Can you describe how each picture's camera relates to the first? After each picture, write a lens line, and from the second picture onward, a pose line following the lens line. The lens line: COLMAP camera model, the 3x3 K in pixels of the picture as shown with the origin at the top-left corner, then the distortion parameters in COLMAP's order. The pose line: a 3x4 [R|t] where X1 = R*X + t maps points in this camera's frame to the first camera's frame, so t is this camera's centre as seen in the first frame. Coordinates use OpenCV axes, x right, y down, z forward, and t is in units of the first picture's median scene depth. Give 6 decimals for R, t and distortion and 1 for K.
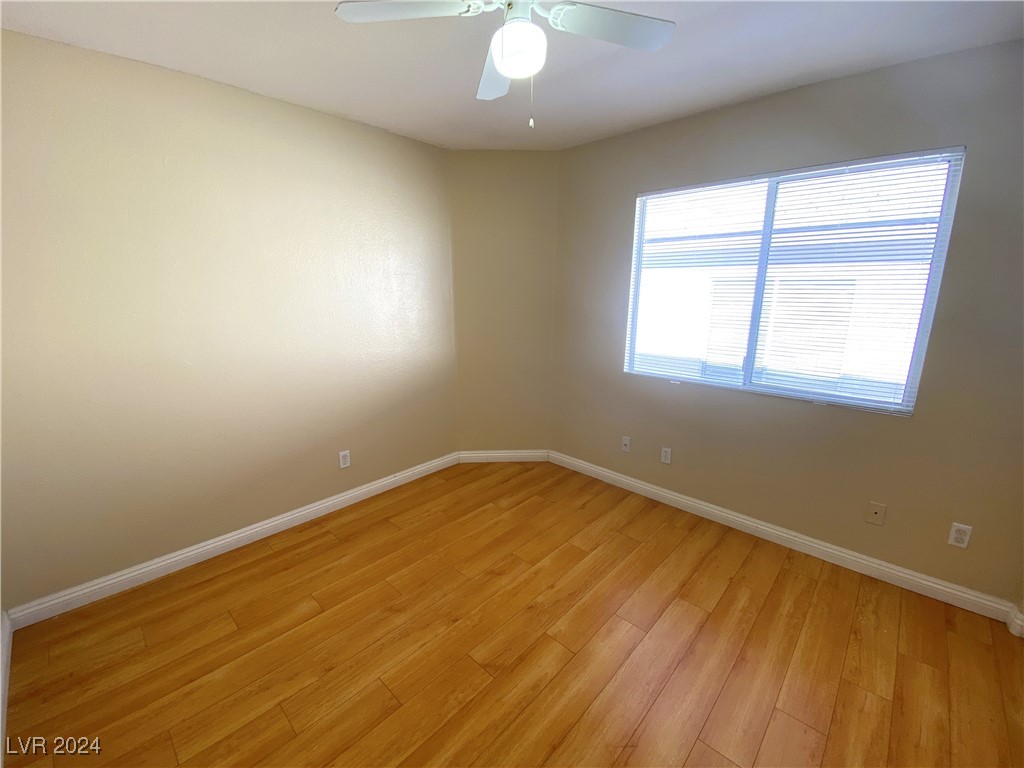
lens RADIAL K [[419.1, 0, 505.6], [0, 419.1, 383.5], [0, 0, 1]] dist [-0.001200, -0.003901]
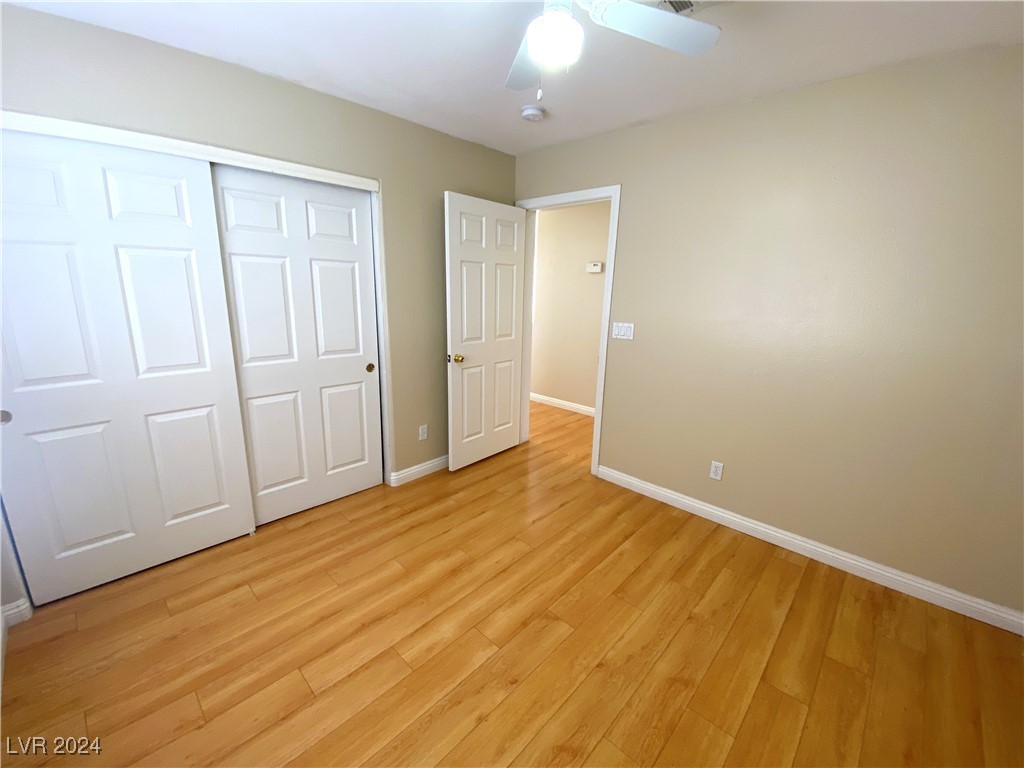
lens RADIAL K [[419.1, 0, 509.7], [0, 419.1, 376.8], [0, 0, 1]] dist [-0.001200, -0.003901]
pose [[-0.999628, -0.025069, -0.010761, 0.103273], [-0.027245, 0.897169, 0.440846, -0.393662], [-0.001397, 0.440975, -0.897518, 1.670445]]
